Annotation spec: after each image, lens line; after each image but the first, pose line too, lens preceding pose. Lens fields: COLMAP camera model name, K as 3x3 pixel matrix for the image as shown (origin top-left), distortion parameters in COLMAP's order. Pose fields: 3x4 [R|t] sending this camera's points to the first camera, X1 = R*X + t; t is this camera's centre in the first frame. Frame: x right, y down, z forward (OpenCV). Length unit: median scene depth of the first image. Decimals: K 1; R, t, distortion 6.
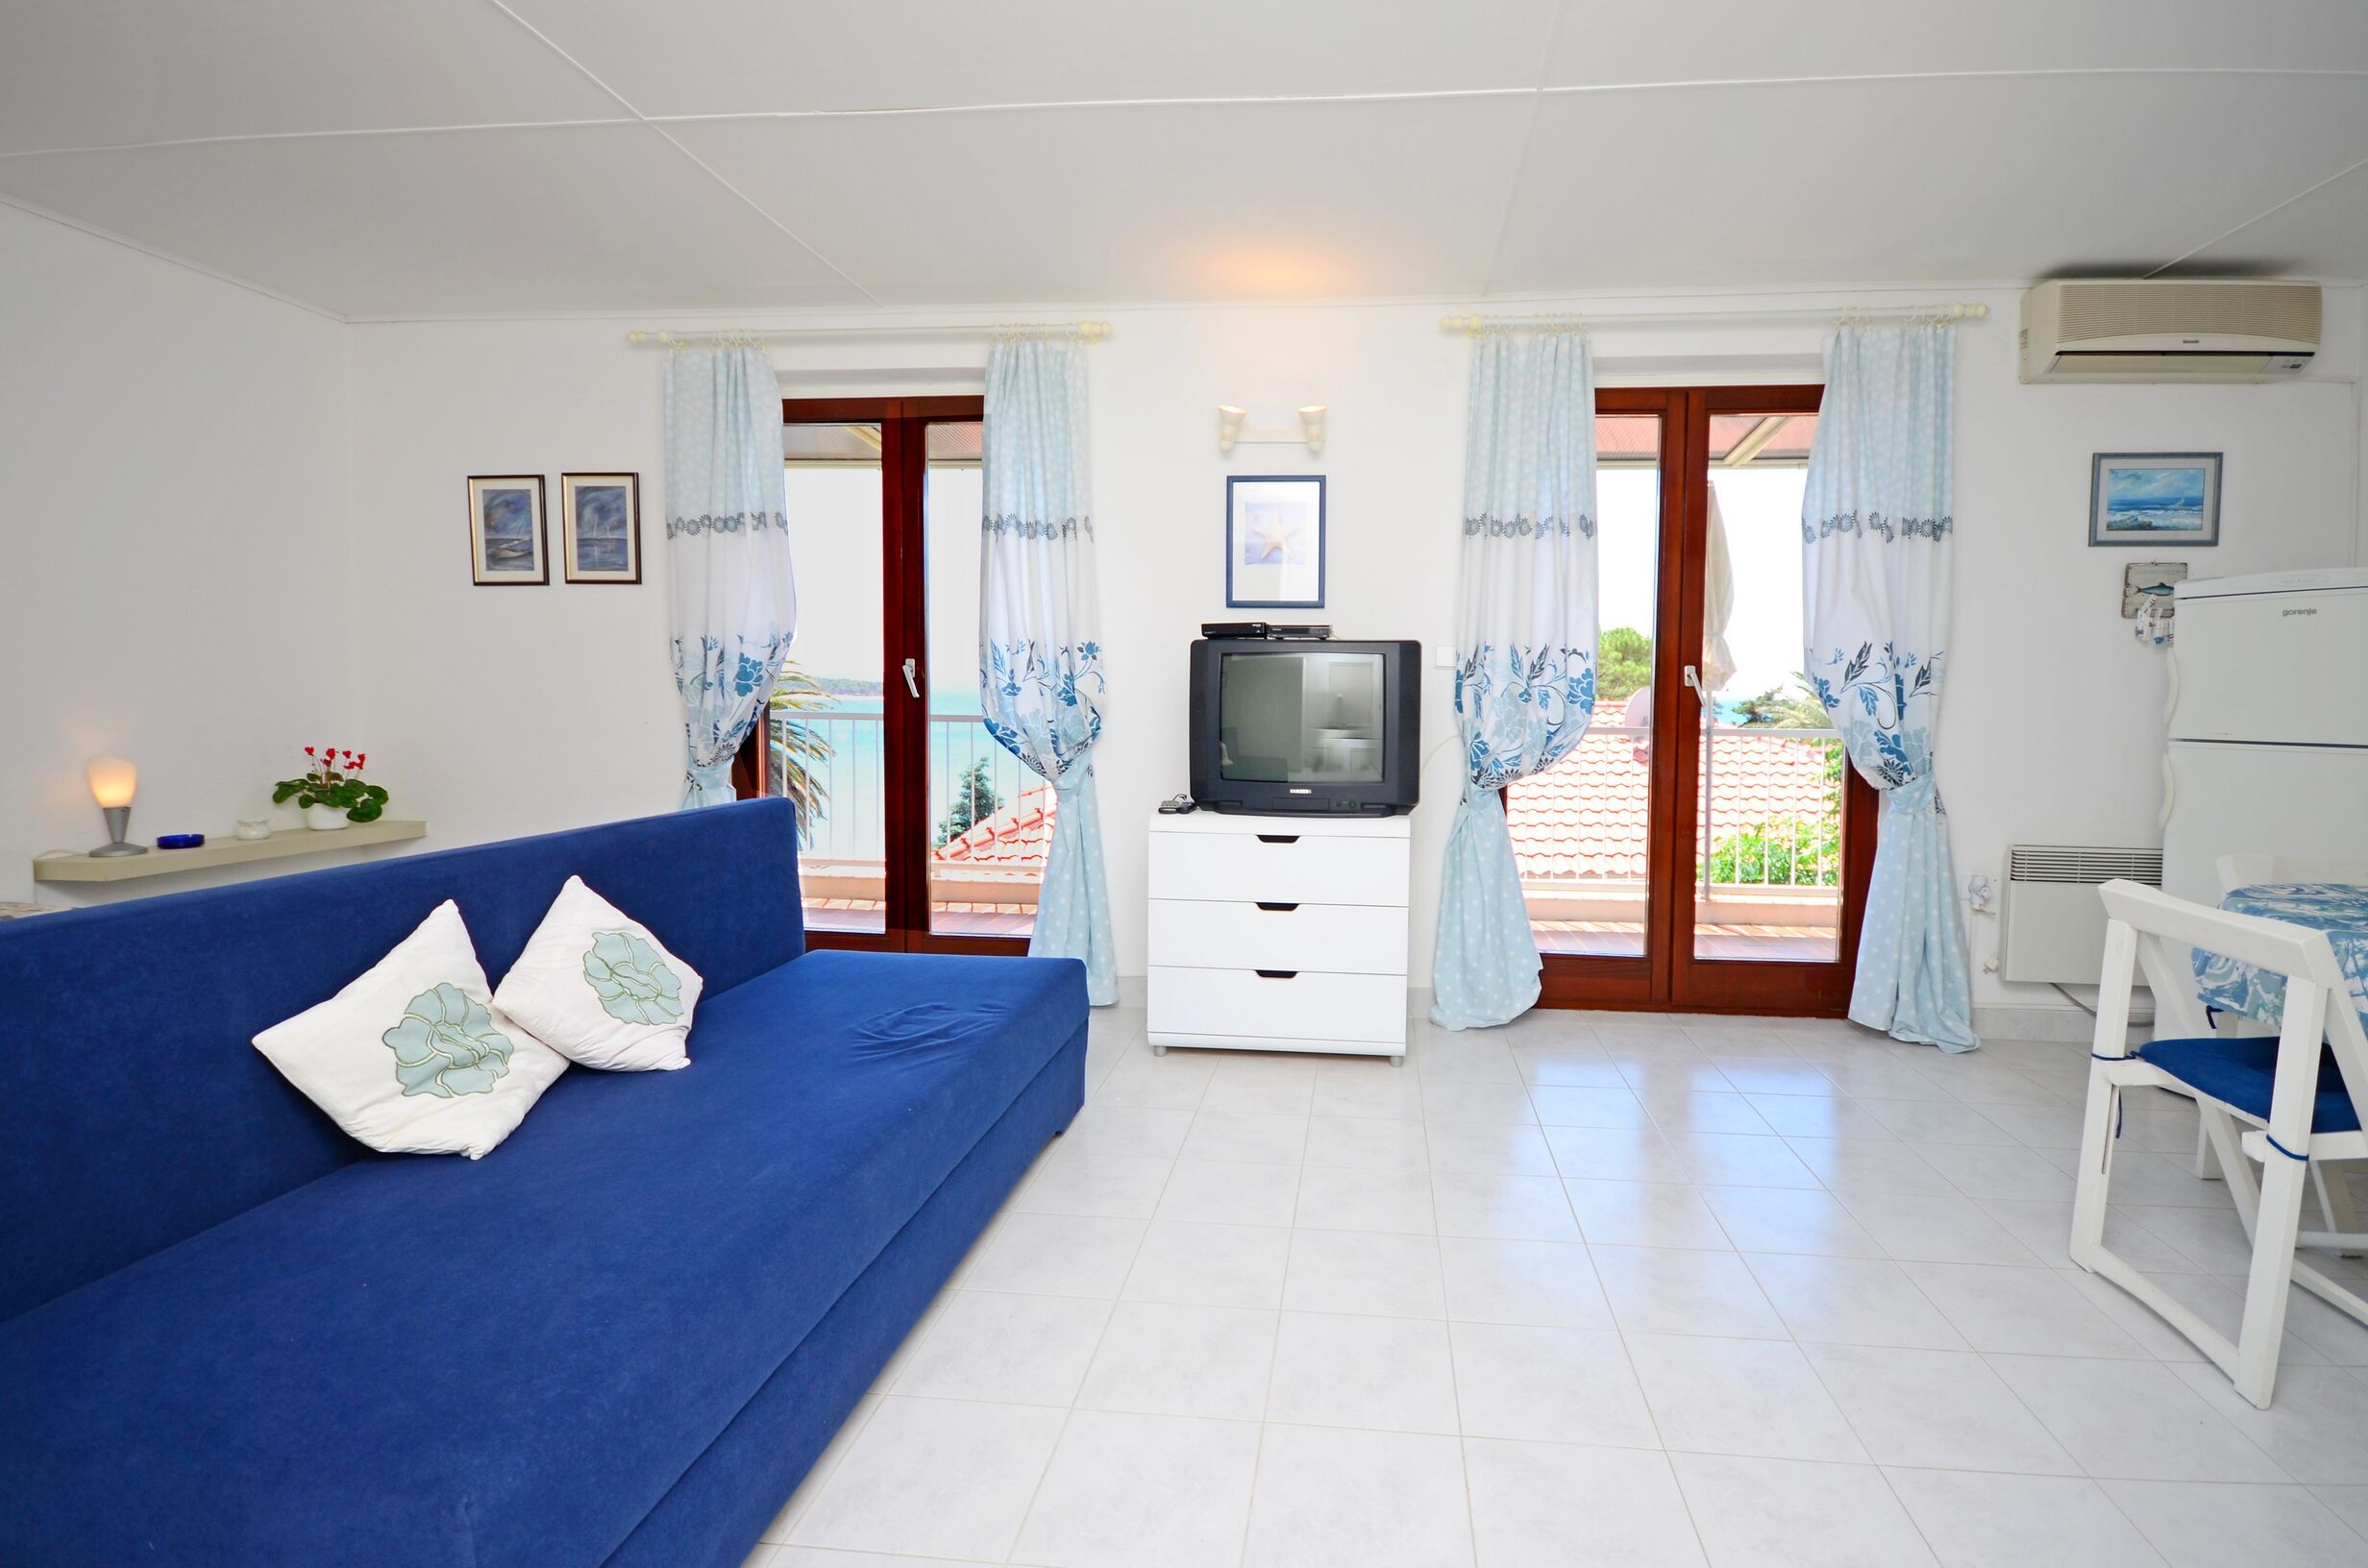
lens RADIAL K [[1148.8, 0, 1305.2], [0, 1148.8, 750.1], [0, 0, 1]] dist [0.003853, -0.002234]
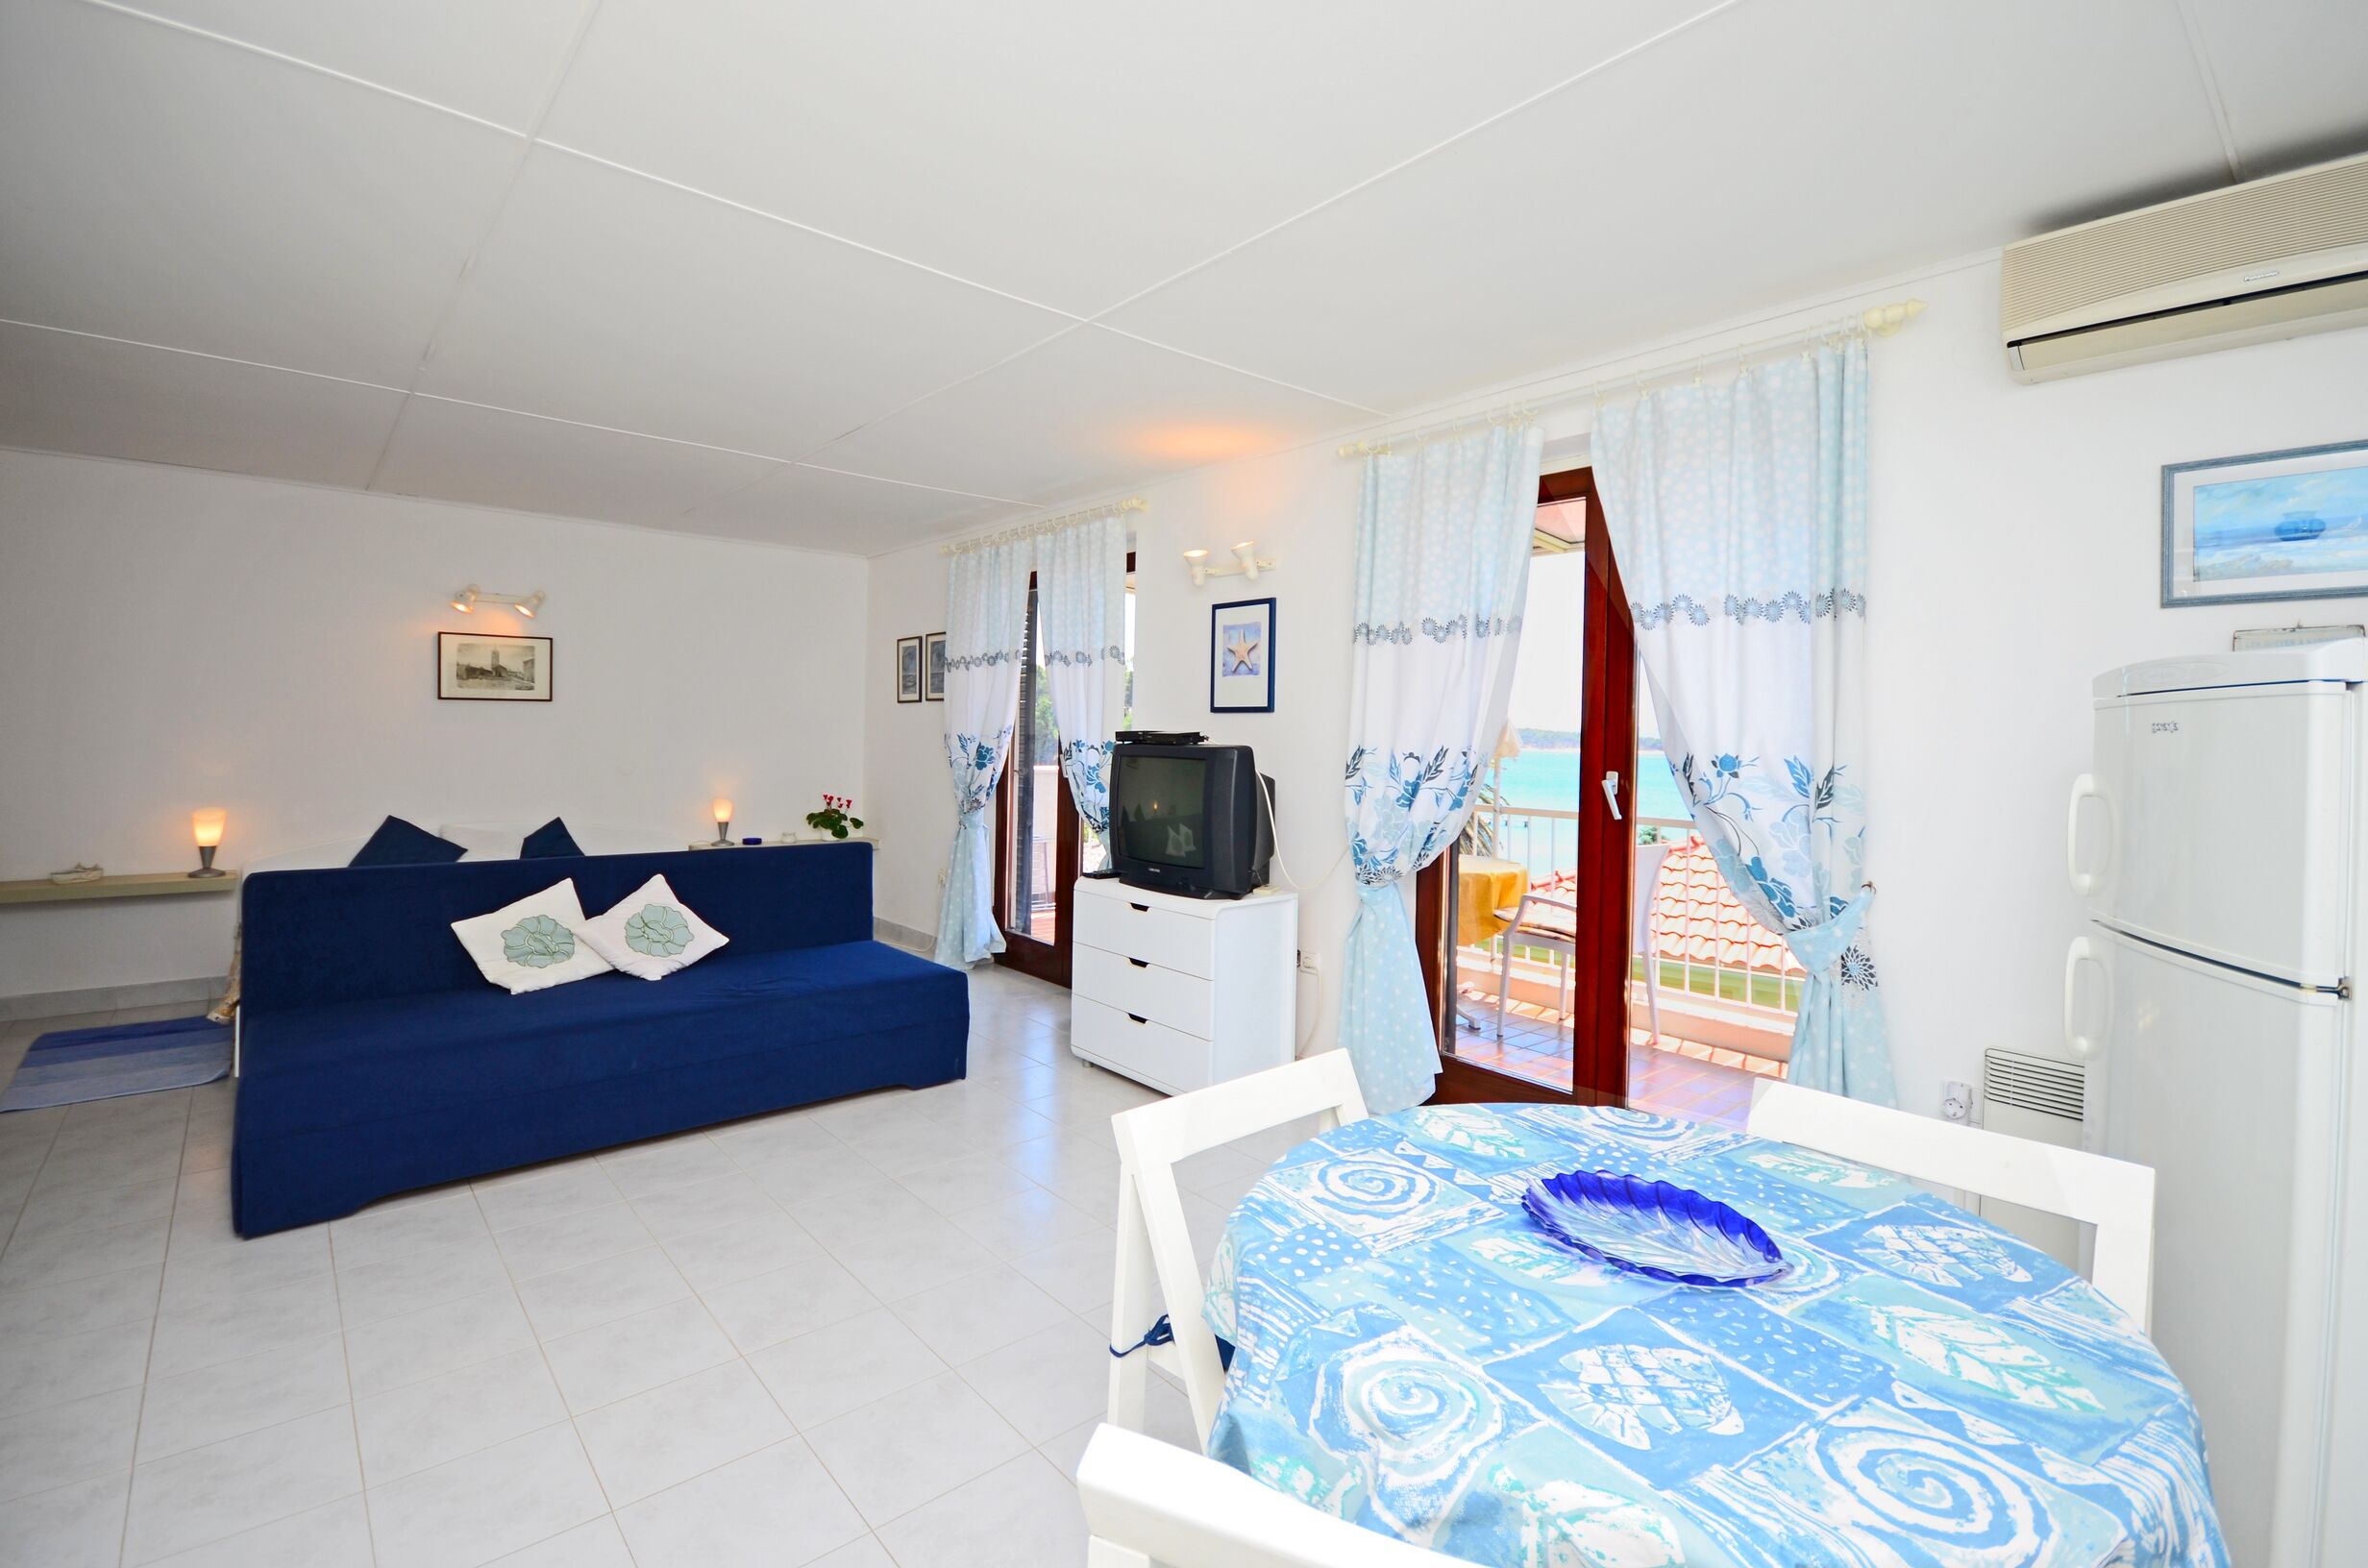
lens RADIAL K [[1069.5, 0, 1149.6], [0, 1069.5, 736.2], [0, 0, 1]] dist [0.004390, -0.003392]
pose [[0.700674, 0.005150, -0.713463, 0.738678], [-0.048193, 0.998032, -0.040125, -0.054633], [0.711852, 0.062498, 0.699544, 0.182323]]
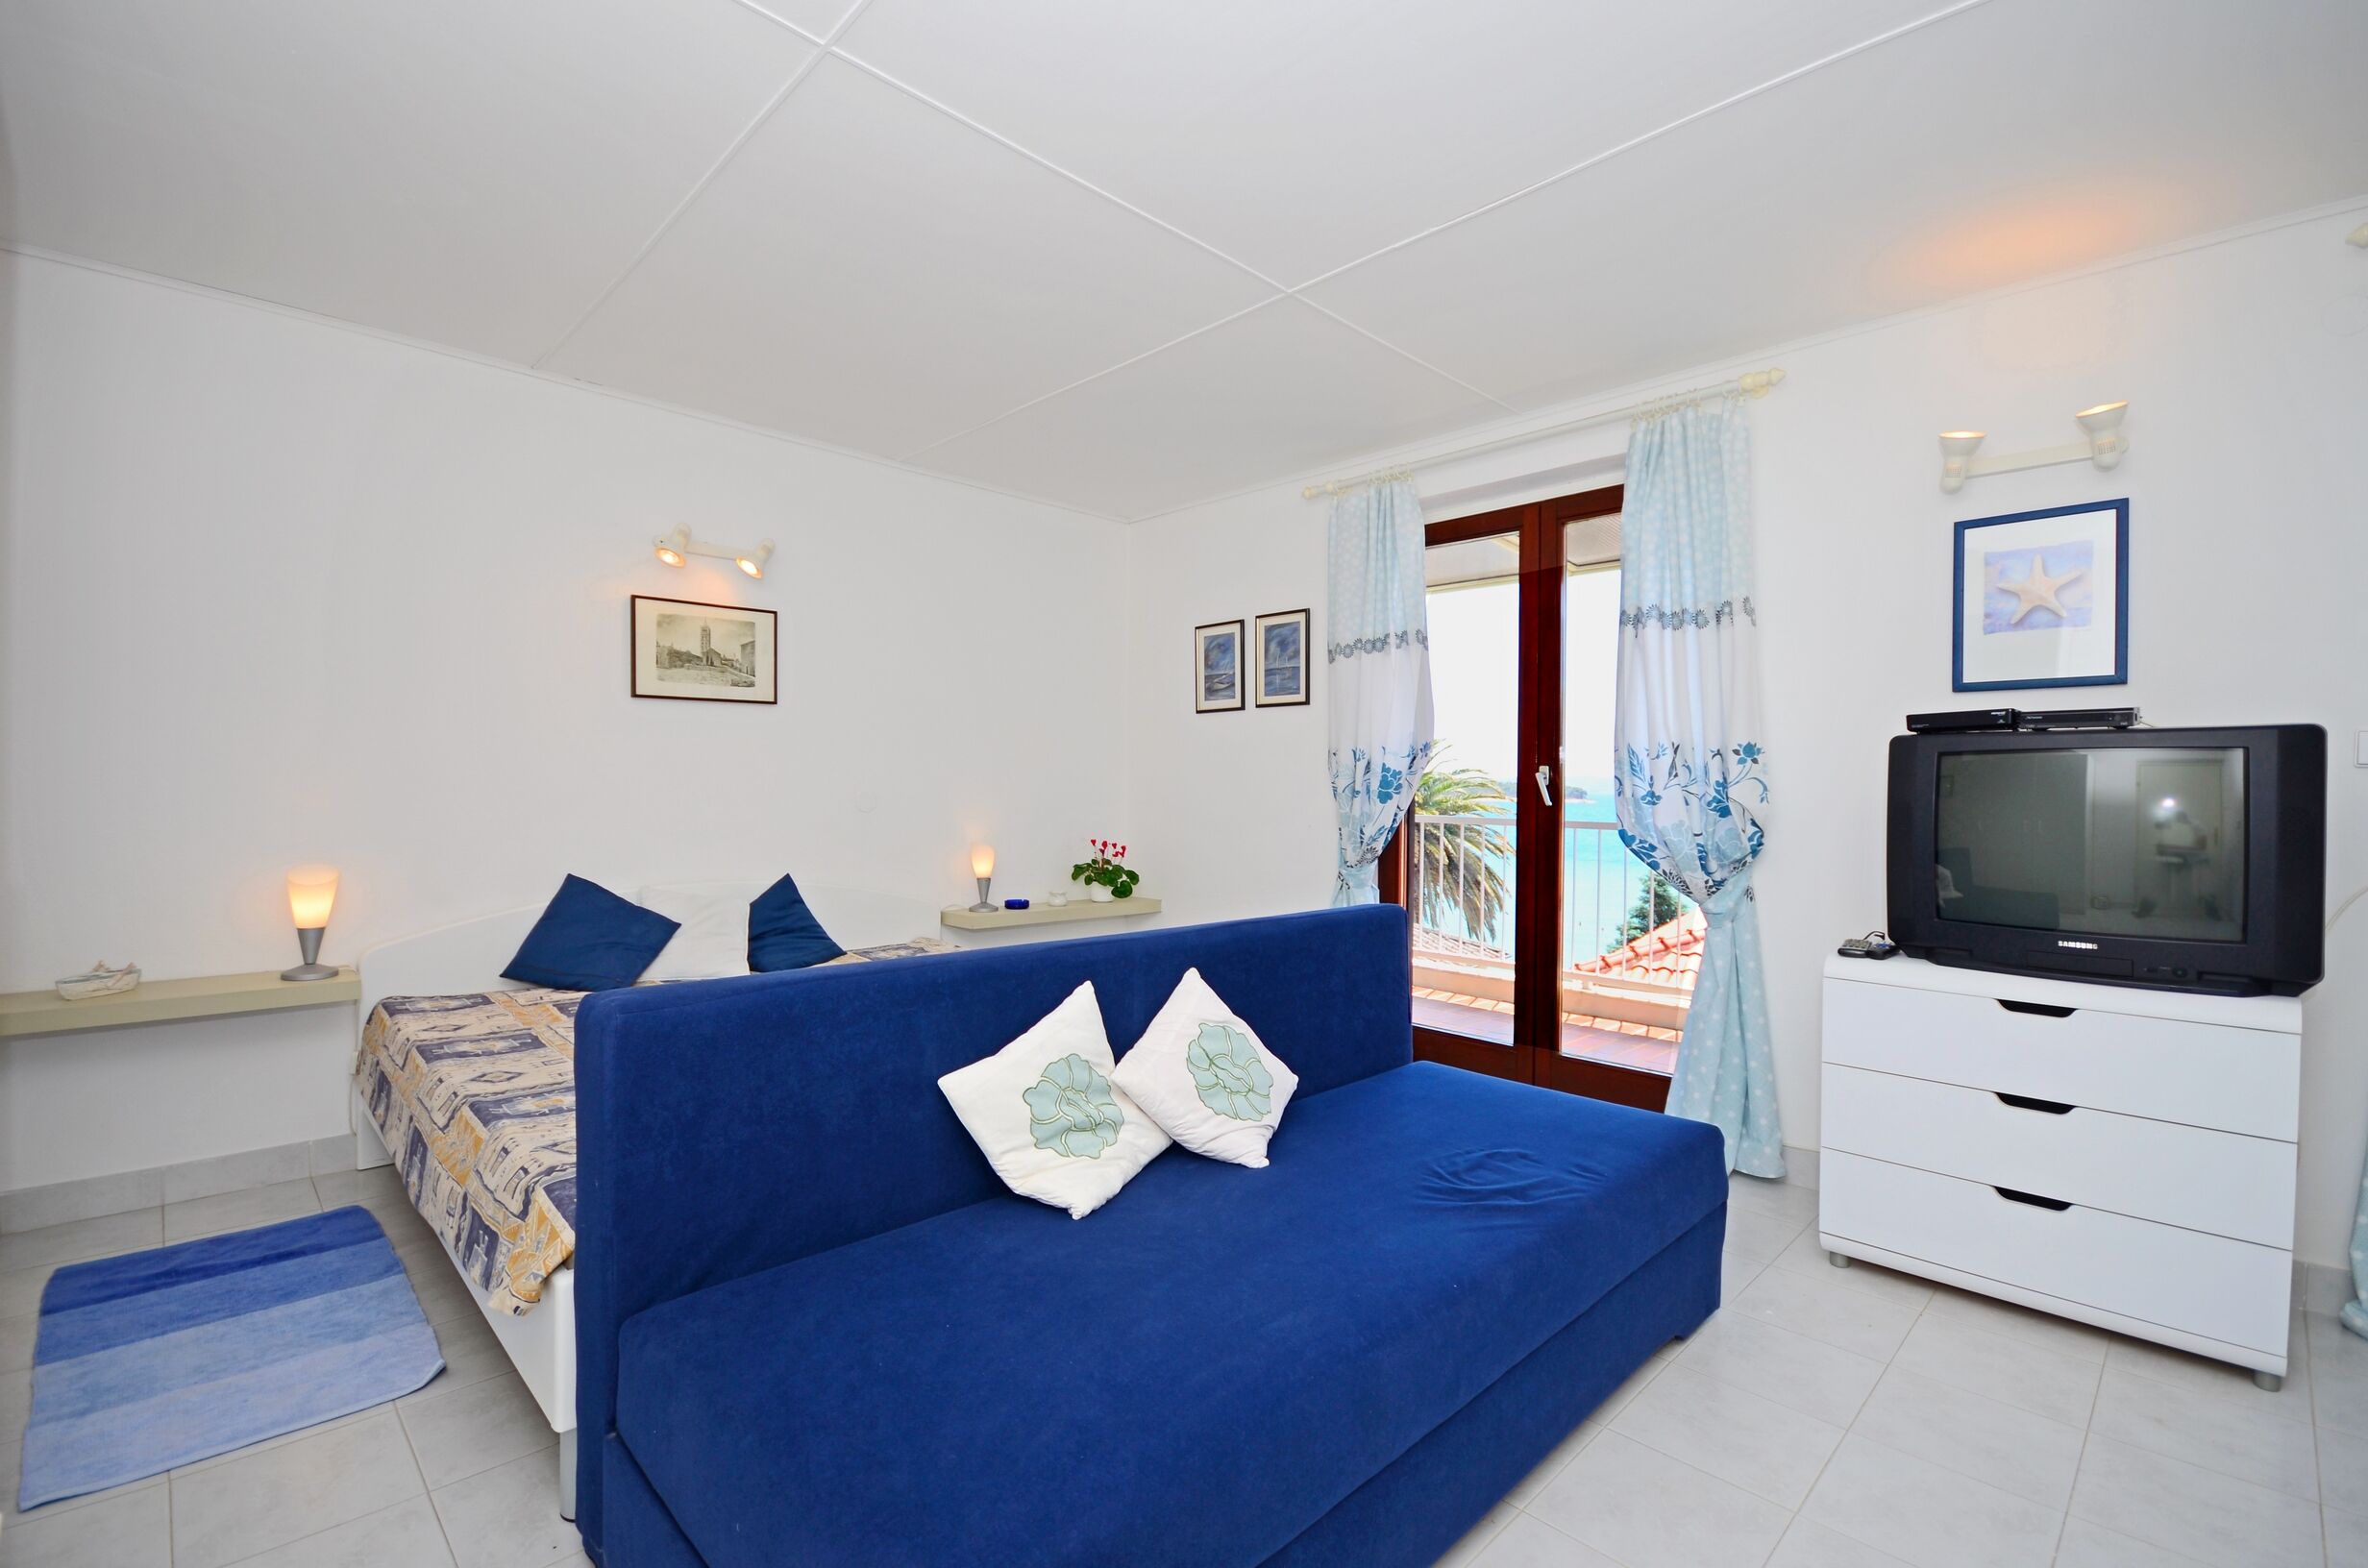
lens RADIAL K [[1069.5, 0, 1126.4], [0, 1069.5, 791.9], [0, 0, 1]] dist [0.004390, -0.003392]
pose [[0.734652, -0.000502, -0.678444, 0.012432], [-0.035396, 0.998610, -0.039066, -0.010784], [0.677520, 0.052714, 0.733613, 0.110851]]
